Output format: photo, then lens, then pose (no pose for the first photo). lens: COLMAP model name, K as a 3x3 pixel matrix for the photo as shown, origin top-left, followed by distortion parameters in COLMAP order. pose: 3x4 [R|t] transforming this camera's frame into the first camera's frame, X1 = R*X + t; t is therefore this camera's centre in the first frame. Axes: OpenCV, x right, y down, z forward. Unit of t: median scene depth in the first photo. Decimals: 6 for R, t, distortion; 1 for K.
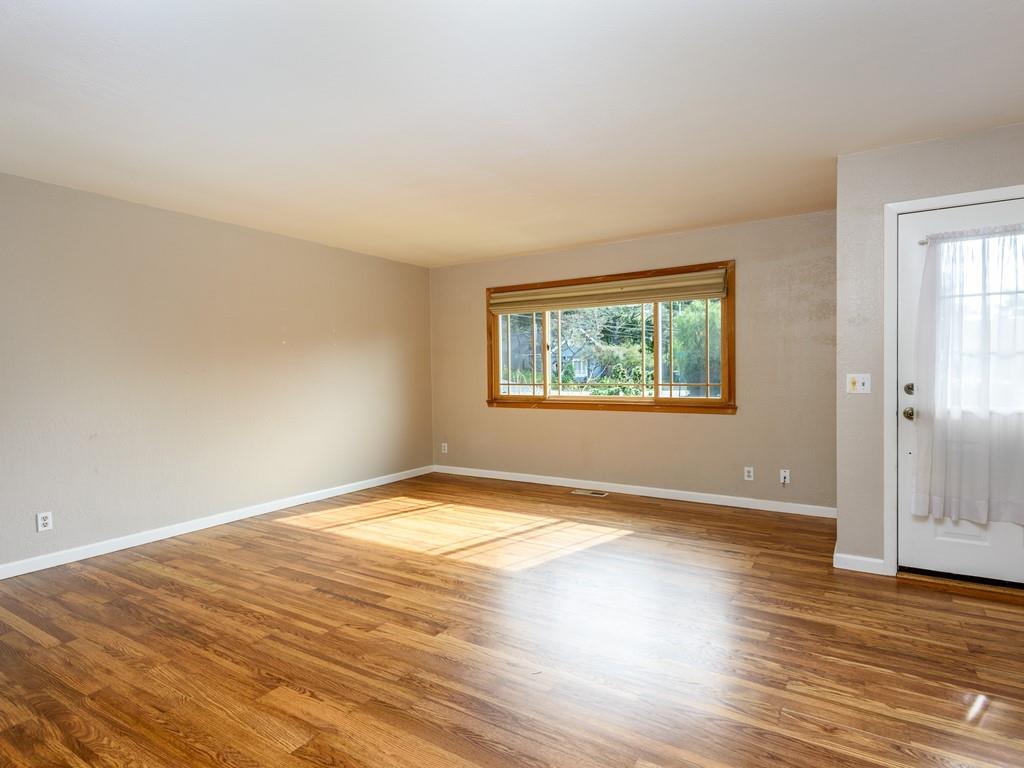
lens RADIAL K [[630.2, 0, 515.6], [0, 630.2, 379.2], [0, 0, 1]] dist [0.029663, -0.000832]
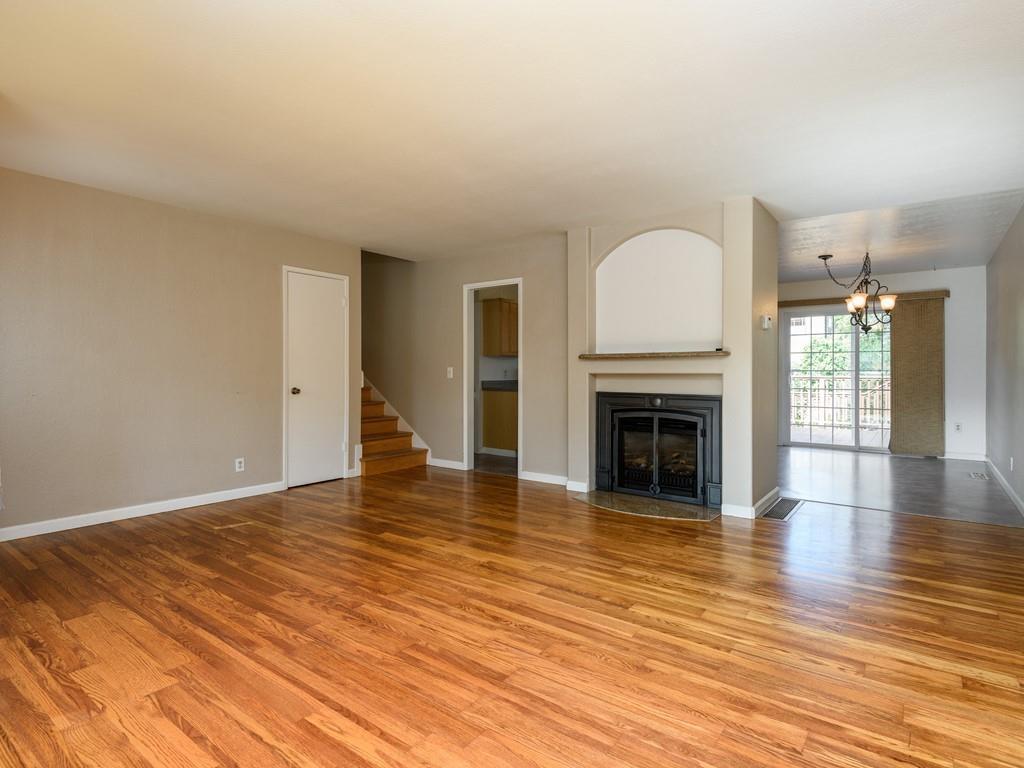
lens RADIAL K [[547.6, 0, 512.0], [0, 547.6, 384.0], [0, 0, 1]] dist [-0.001325, -0.000563]
pose [[-0.997536, 0.010749, 0.069335, -0.211995], [0.013104, 0.999350, 0.033598, -0.001974], [-0.068929, 0.034424, -0.997028, 1.750483]]
